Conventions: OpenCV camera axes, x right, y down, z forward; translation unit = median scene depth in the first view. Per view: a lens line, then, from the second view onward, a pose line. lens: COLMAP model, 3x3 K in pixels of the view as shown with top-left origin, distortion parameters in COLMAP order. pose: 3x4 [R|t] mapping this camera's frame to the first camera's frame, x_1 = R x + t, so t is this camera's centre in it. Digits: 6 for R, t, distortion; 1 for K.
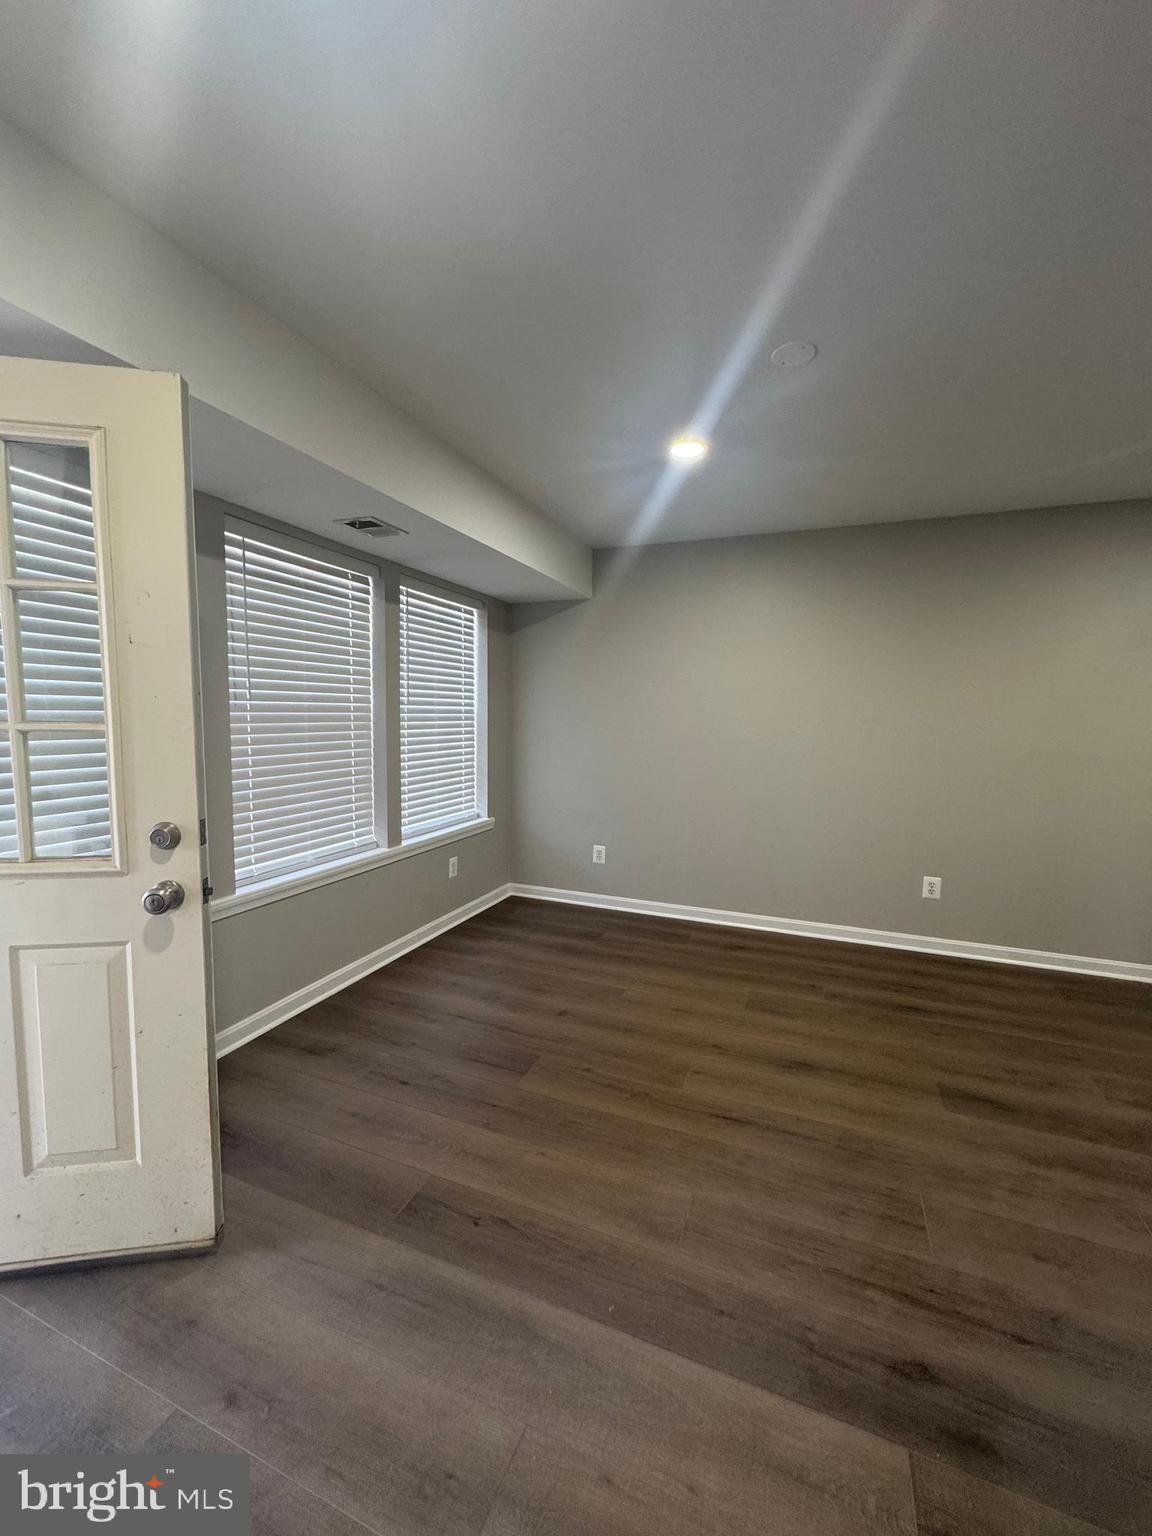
lens RADIAL K [[604.8, 0, 584.3], [0, 604.8, 784.8], [0, 0, 1]] dist [-0.004319, -0.000004]
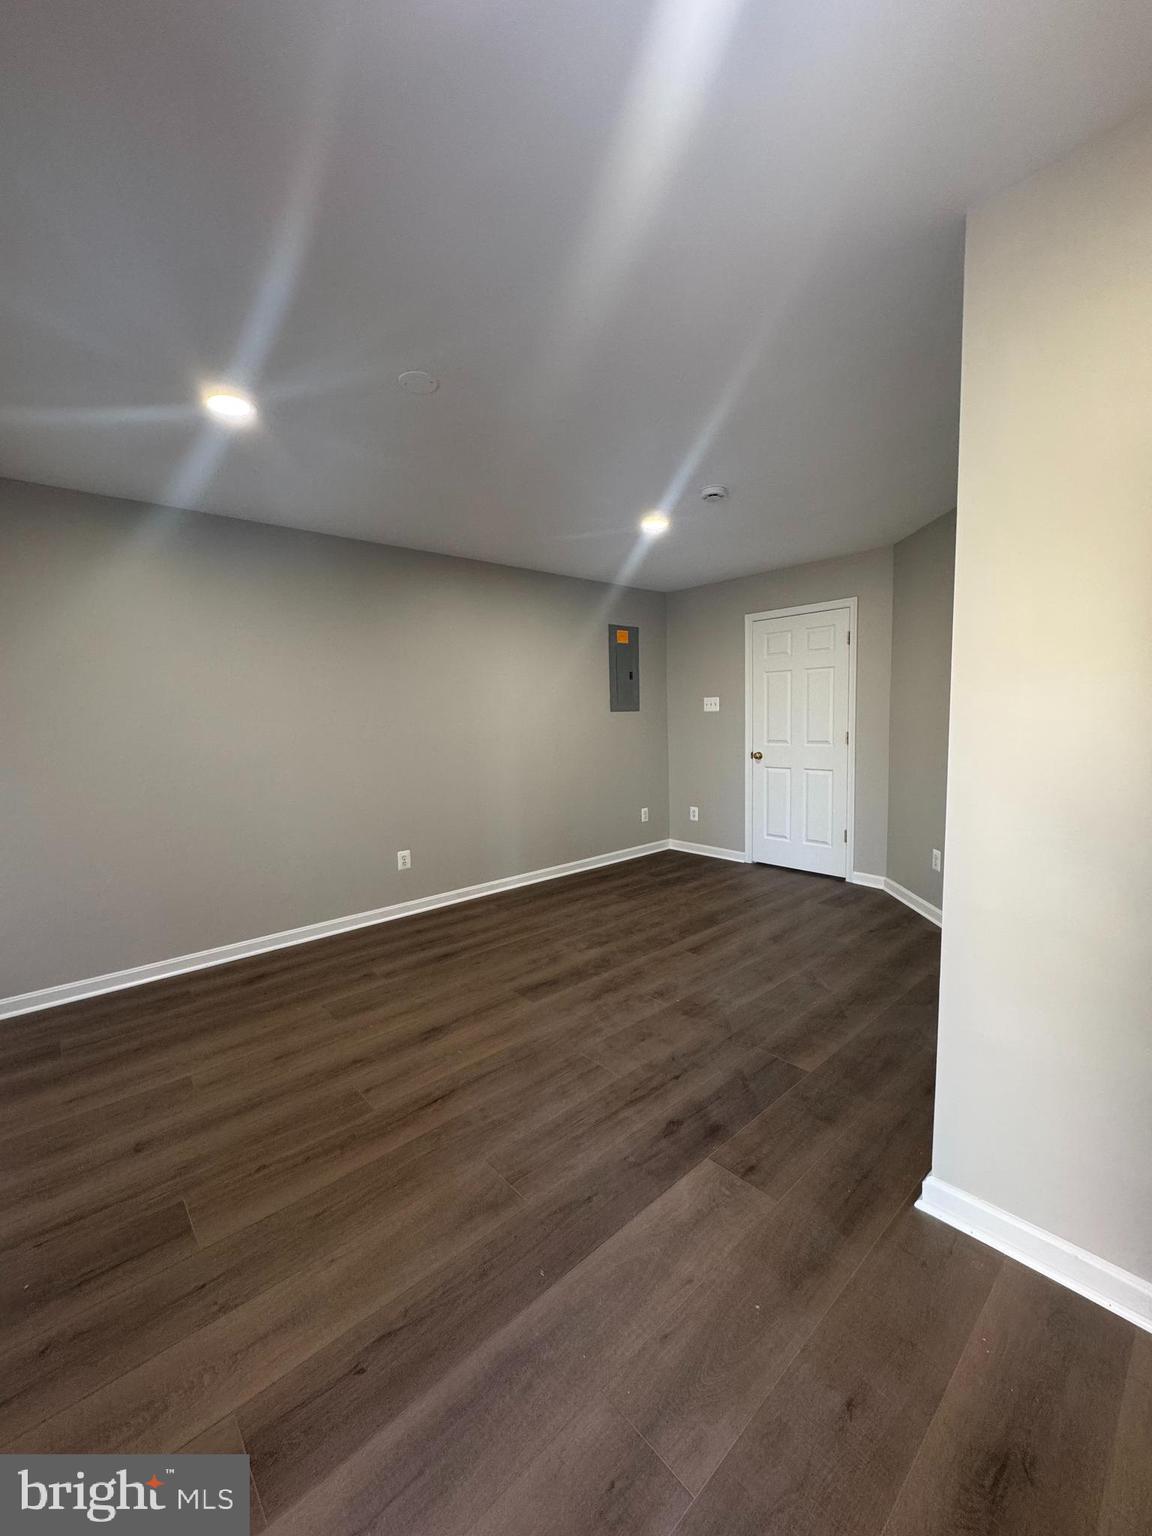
lens RADIAL K [[603.6, 0, 576.0], [0, 603.6, 768.0], [0, 0, 1]] dist [-0.006311, 0.000021]
pose [[0.443594, -0.102389, 0.890360, -0.472733], [0.132647, 0.990012, 0.047761, -0.029746], [-0.886357, 0.096917, 0.452745, 0.235152]]
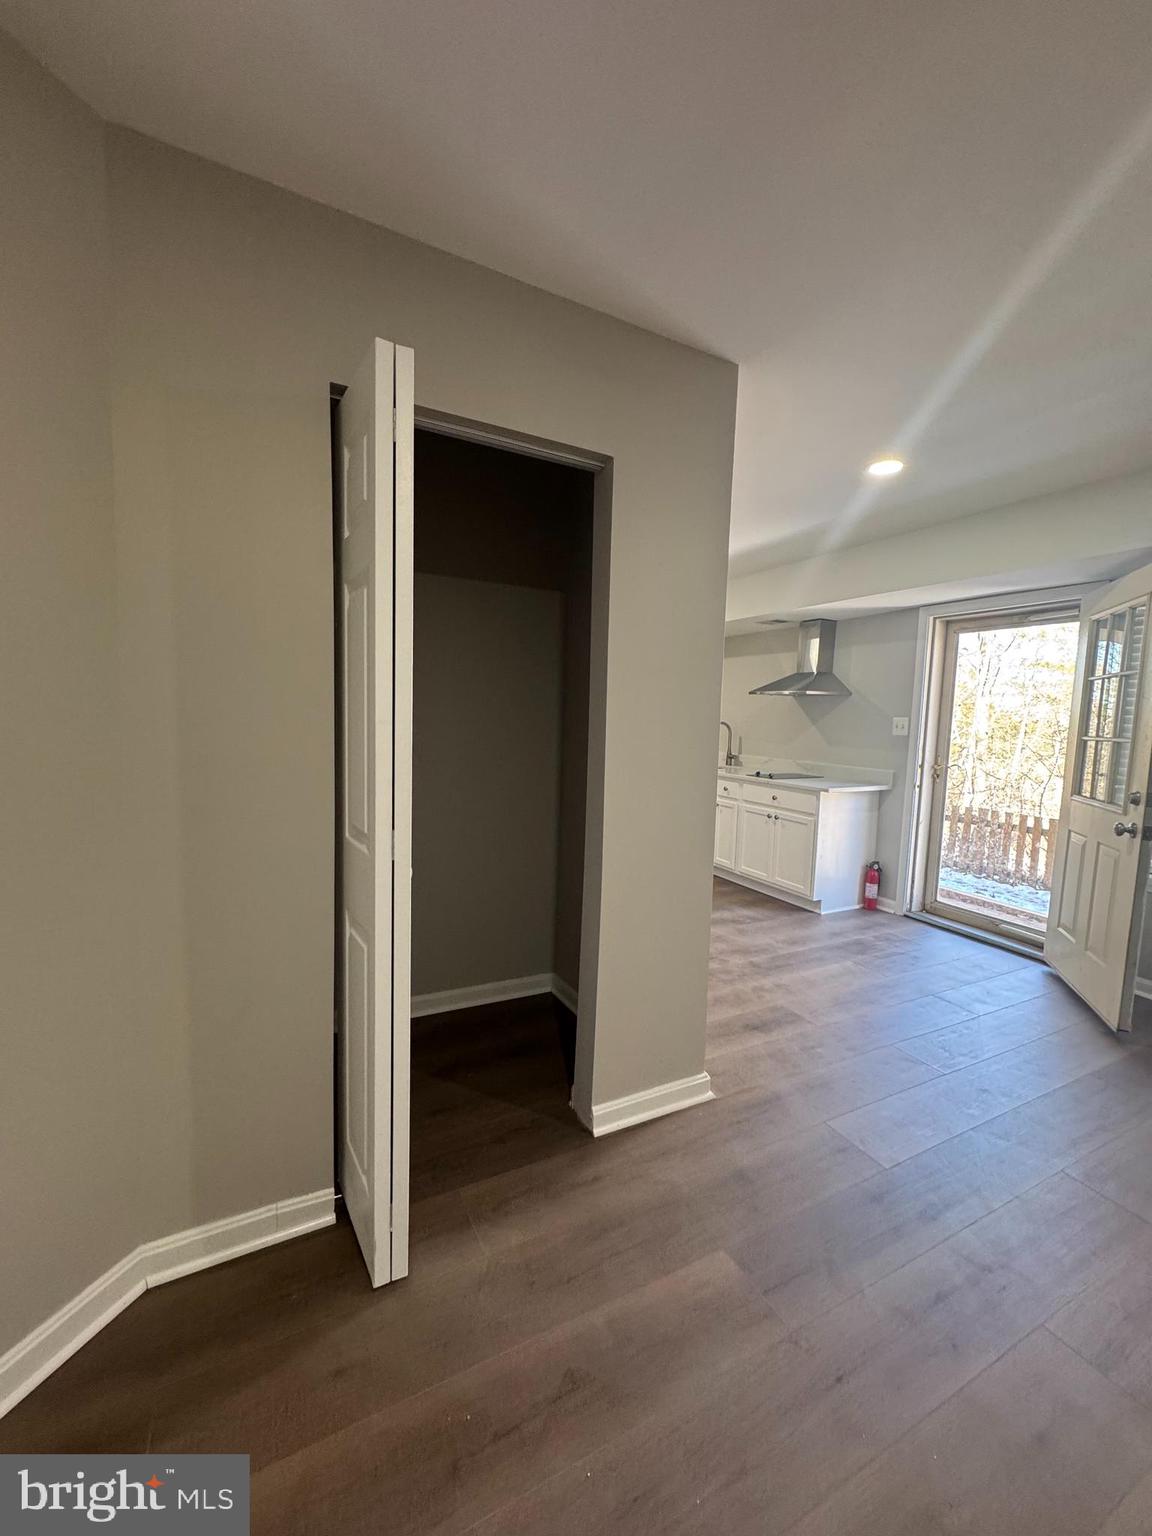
lens RADIAL K [[603.6, 0, 576.0], [0, 603.6, 768.0], [0, 0, 1]] dist [-0.006311, 0.000021]
pose [[-0.654929, 0.030587, -0.755071, 1.126401], [-0.129669, 0.979812, 0.152163, -0.051432], [0.744483, 0.197566, -0.637741, 0.589040]]
